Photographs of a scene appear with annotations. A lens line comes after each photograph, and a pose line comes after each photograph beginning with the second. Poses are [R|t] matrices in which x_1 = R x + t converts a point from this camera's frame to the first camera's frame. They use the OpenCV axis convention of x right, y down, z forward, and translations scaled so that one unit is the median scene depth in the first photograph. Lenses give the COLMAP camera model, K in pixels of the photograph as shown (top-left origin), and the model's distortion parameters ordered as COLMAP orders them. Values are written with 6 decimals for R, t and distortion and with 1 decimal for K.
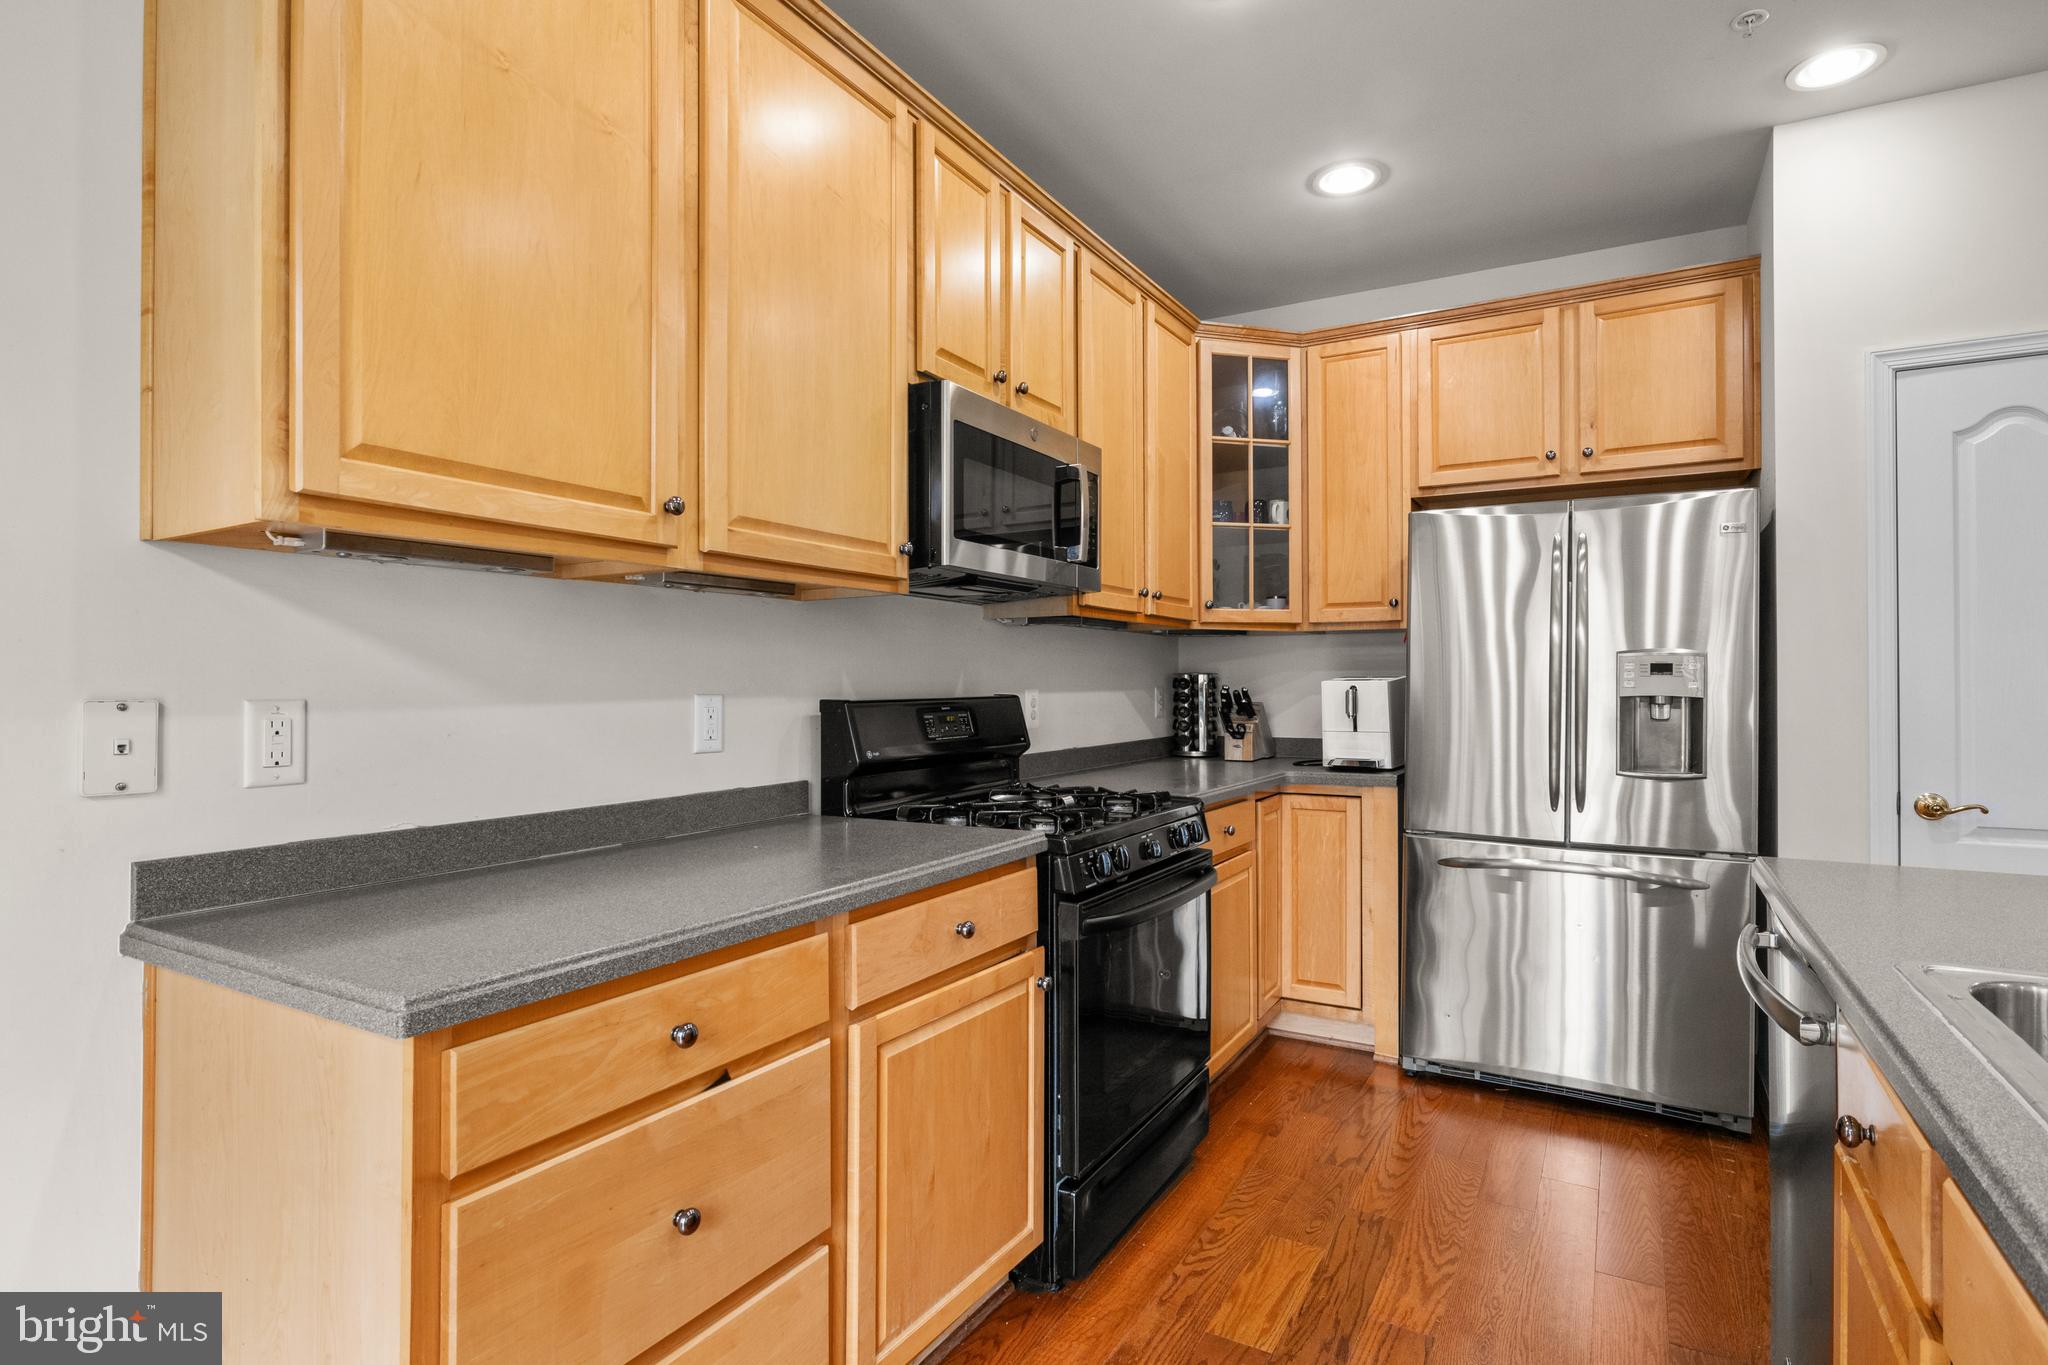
lens RADIAL K [[1024.2, 0, 1022.3], [0, 1024.2, 677.7], [0, 0, 1]] dist [-0.003806, -0.000966]
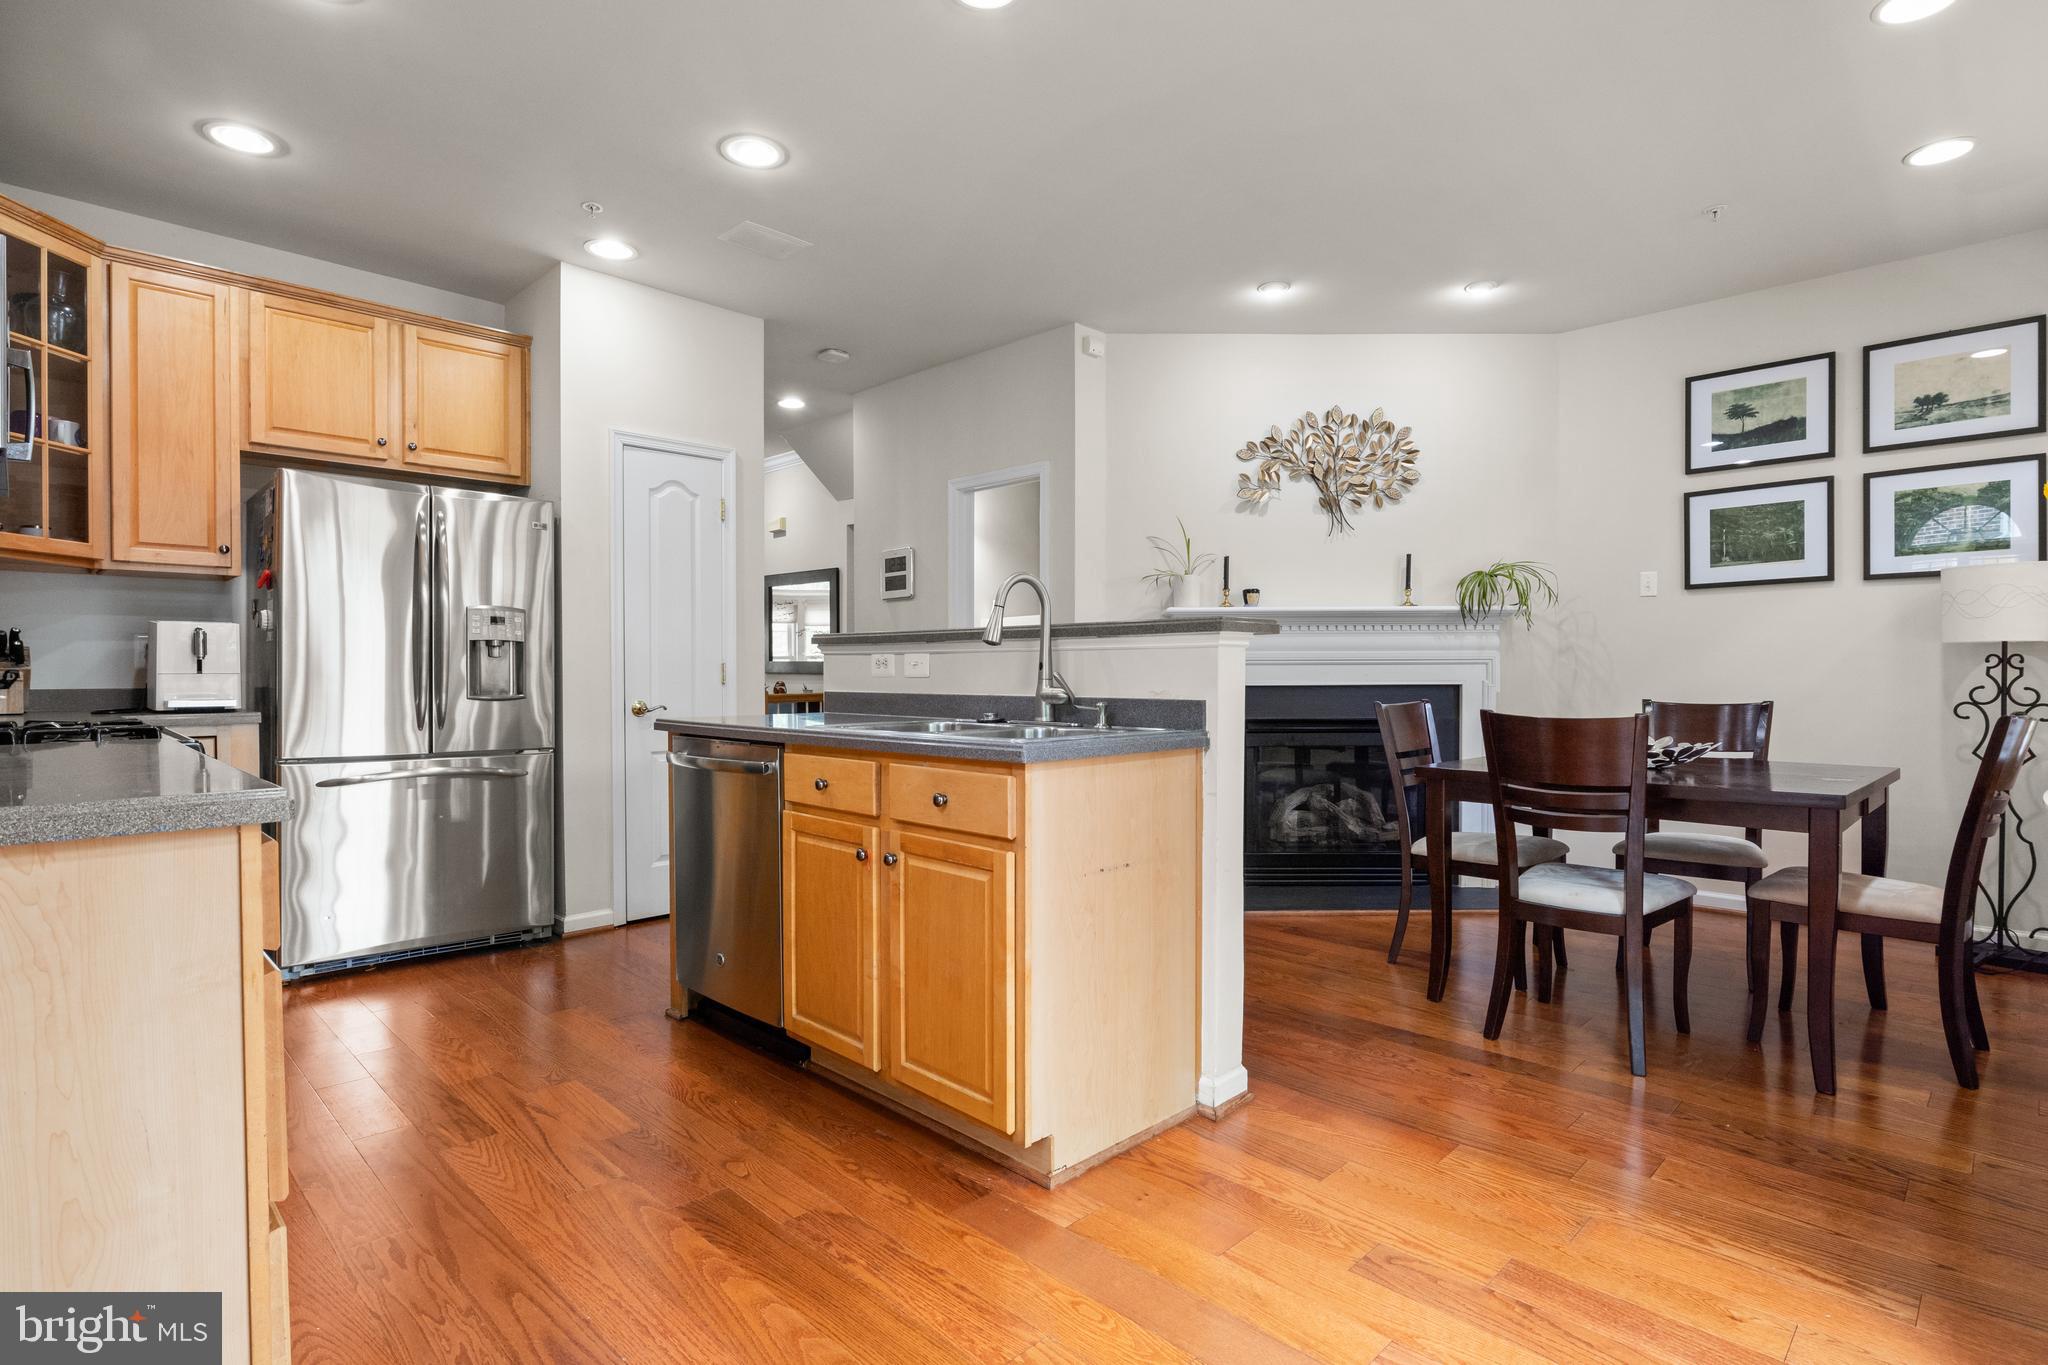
lens RADIAL K [[1023.2, 0, 1024.0], [0, 1023.2, 682.5], [0, 0, 1]] dist [-0.008540, -0.001851]
pose [[0.256428, -0.006407, 0.966542, -0.475366], [-0.004360, 0.999960, 0.007785, 0.055207], [-0.966554, -0.006211, 0.256390, -0.038307]]
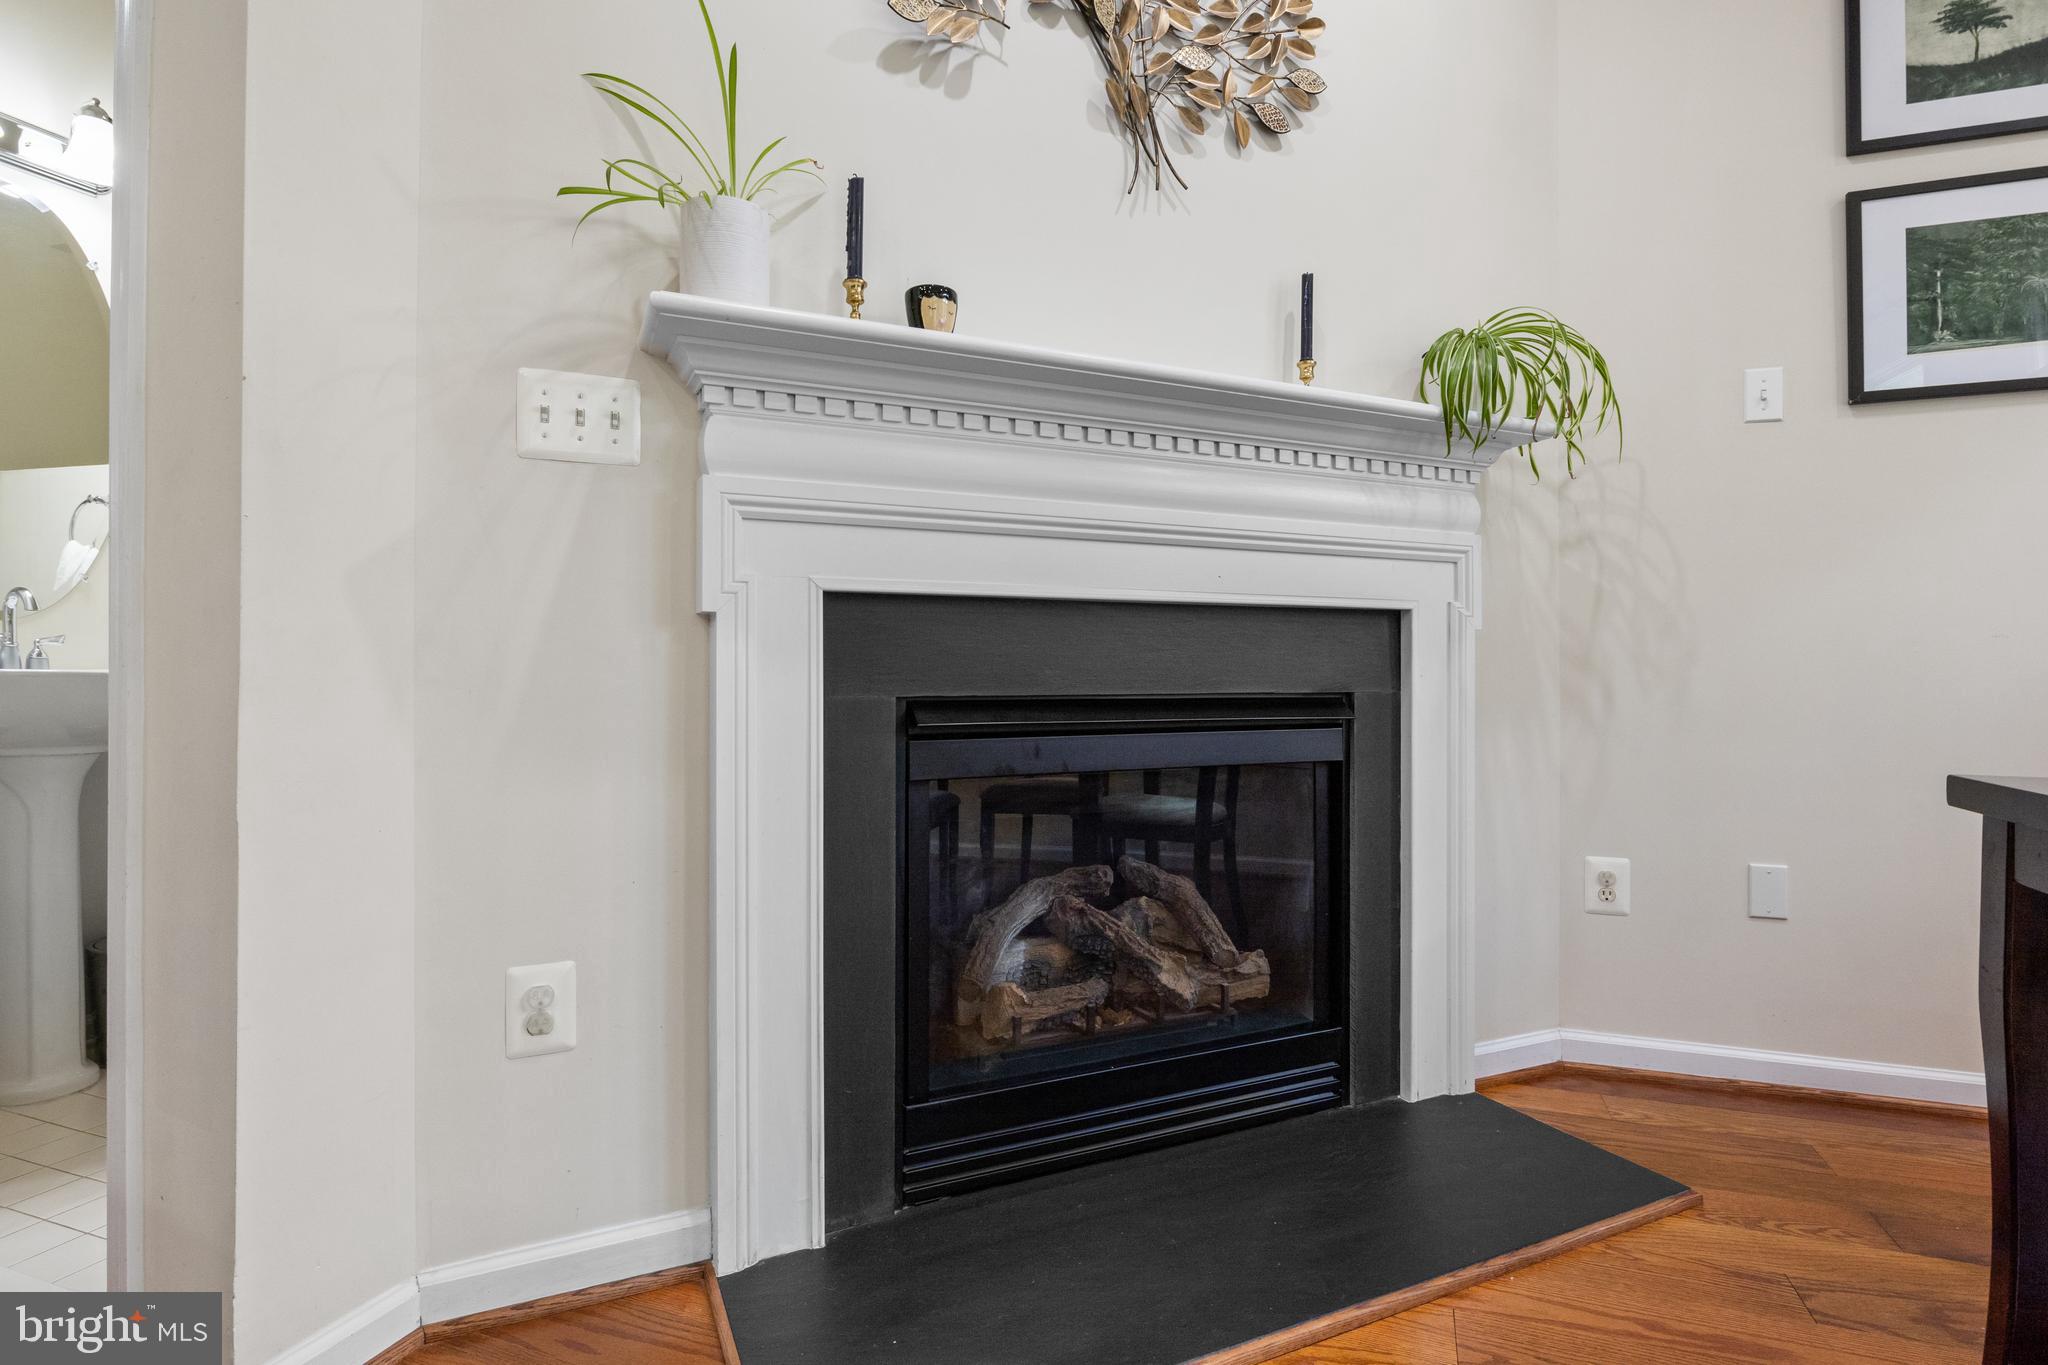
lens RADIAL K [[1023.2, 0, 1024.0], [0, 1023.2, 682.5], [0, 0, 1]] dist [-0.008540, -0.001851]
pose [[-0.177098, 0.002661, 0.984190, 0.631382], [-0.006336, 0.999973, -0.003843, 0.118105], [-0.984173, -0.006916, -0.177076, 0.071122]]
